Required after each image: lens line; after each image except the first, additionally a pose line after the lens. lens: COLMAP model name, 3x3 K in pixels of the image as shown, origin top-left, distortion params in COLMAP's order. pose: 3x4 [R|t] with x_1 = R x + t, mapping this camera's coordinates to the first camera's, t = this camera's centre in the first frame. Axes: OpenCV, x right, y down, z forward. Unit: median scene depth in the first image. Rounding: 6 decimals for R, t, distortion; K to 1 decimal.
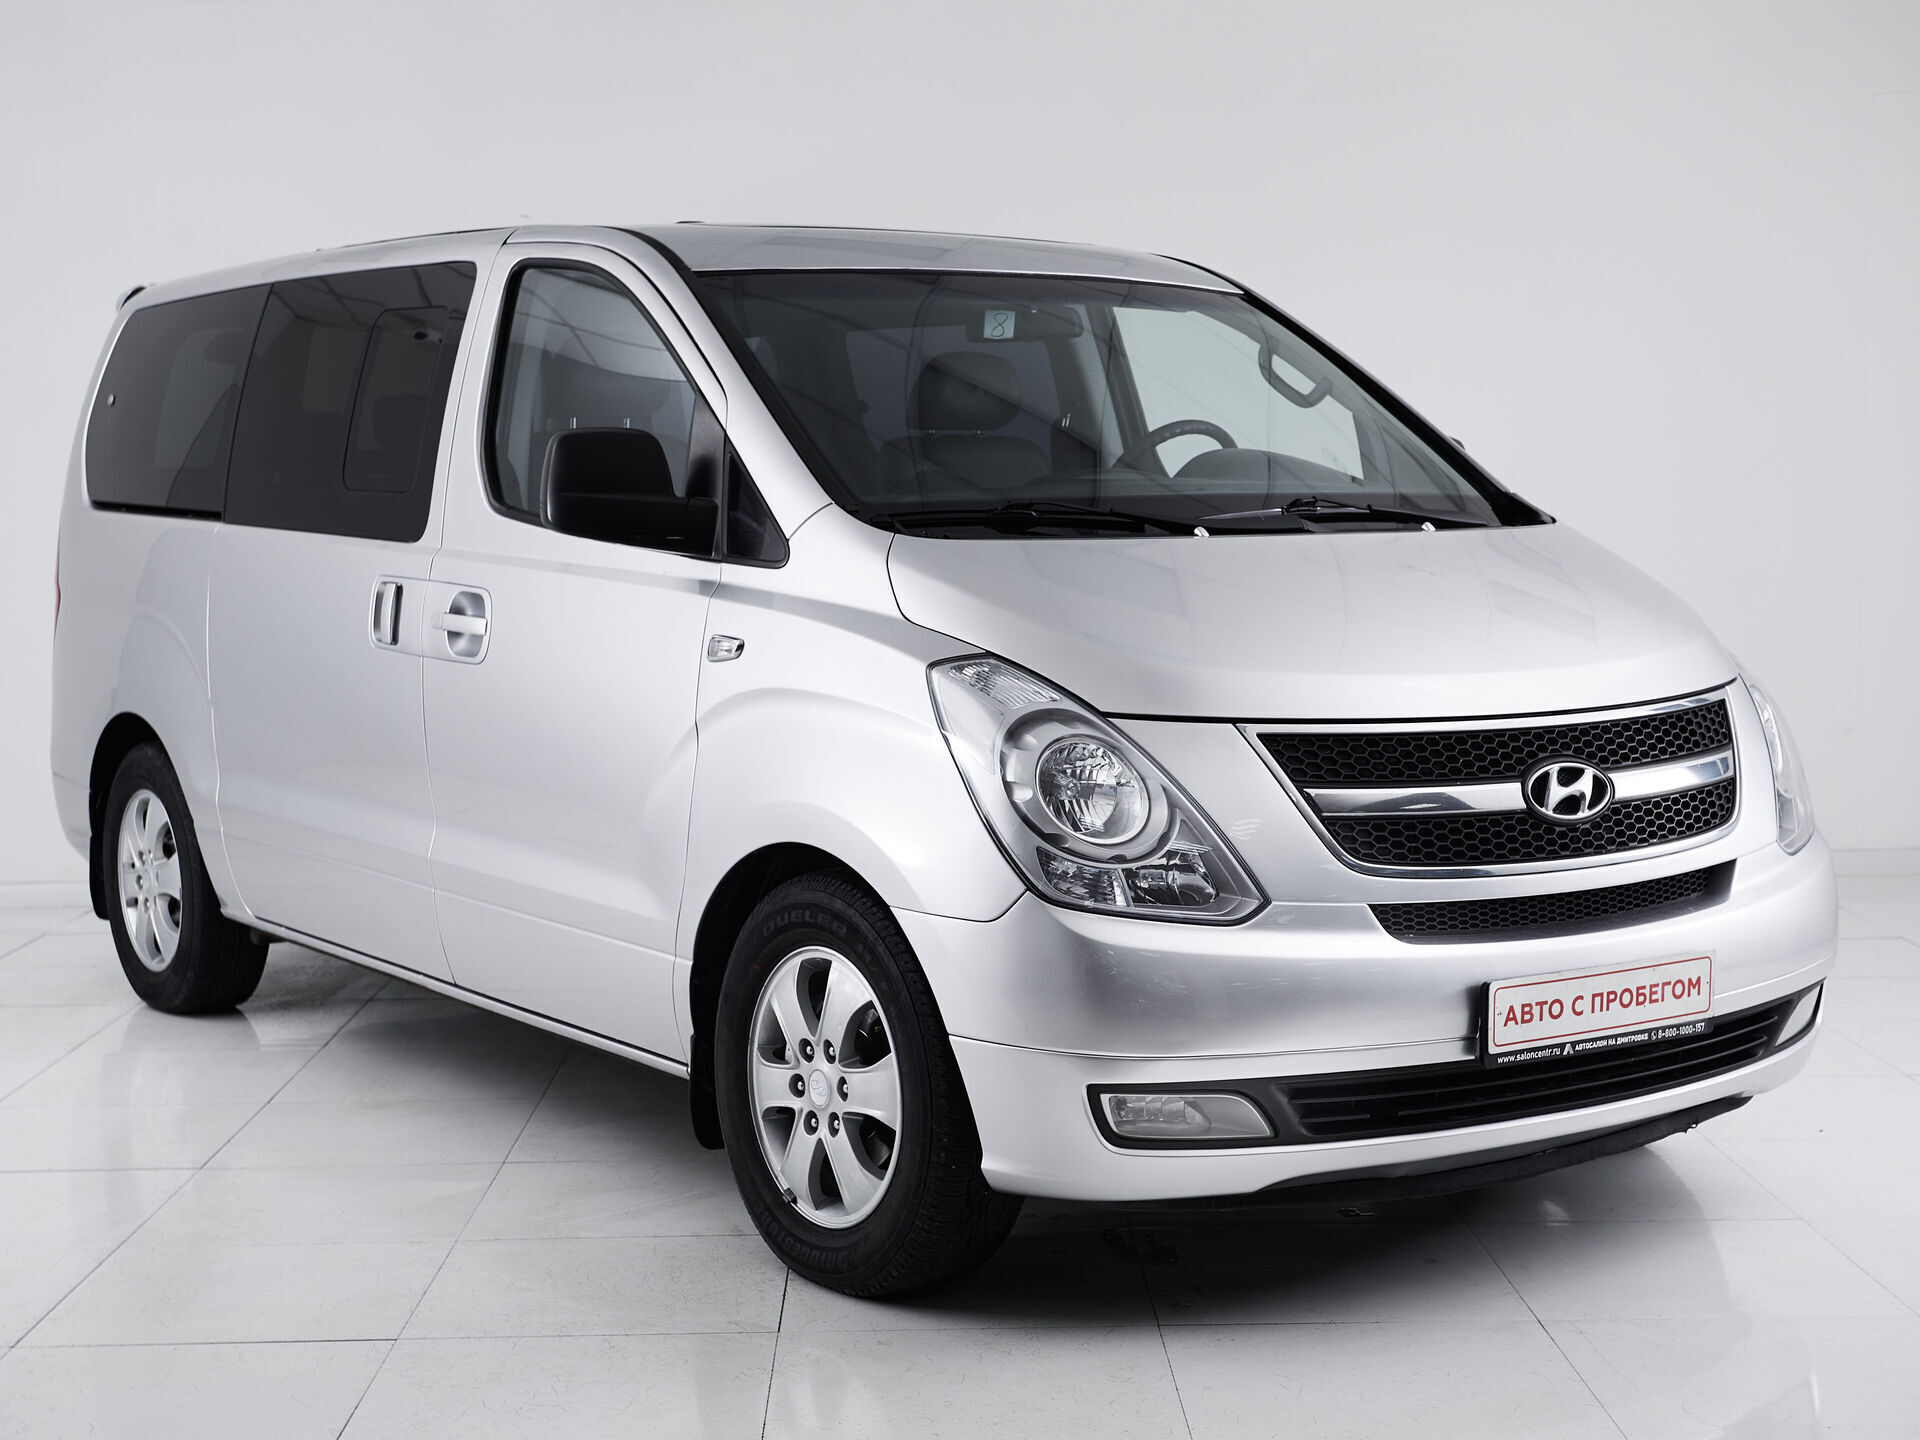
lens RADIAL K [[2706.9, 0, 960.0], [0, 2706.9, 720.0], [0, 0, 1]] dist [0.016030, 0.042778]
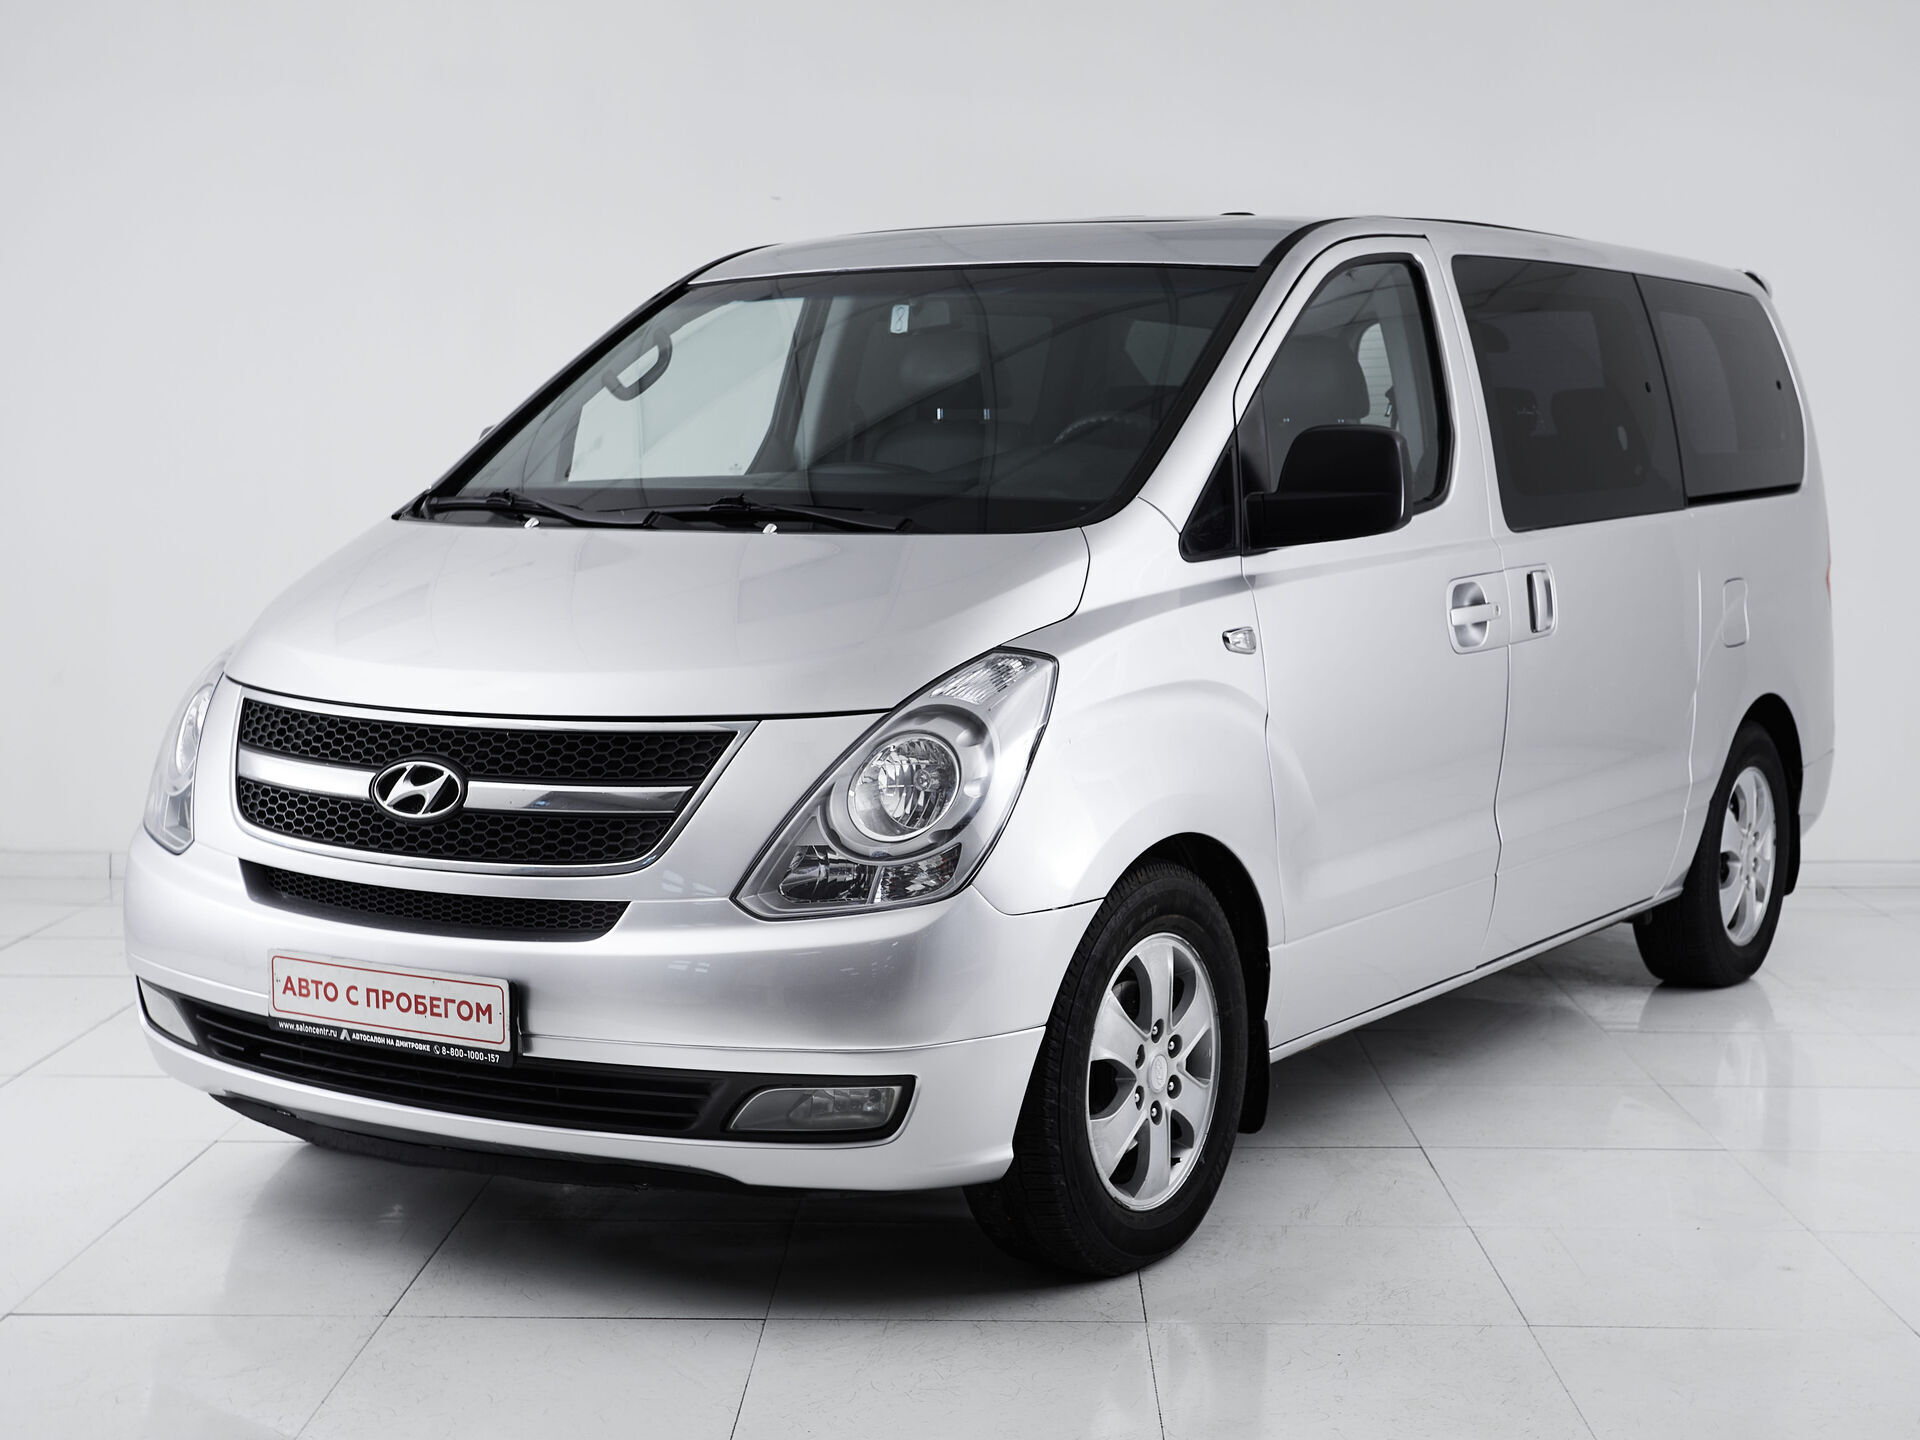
lens RADIAL K [[2706.9, 0, 960.0], [0, 2706.9, 720.0], [0, 0, 1]] dist [0.016030, 0.042778]
pose [[0.400839, 0.089575, -0.911759, 1.228861], [-0.083739, 0.994625, 0.060902, -0.078178], [0.912314, 0.051937, 0.406185, 0.780992]]
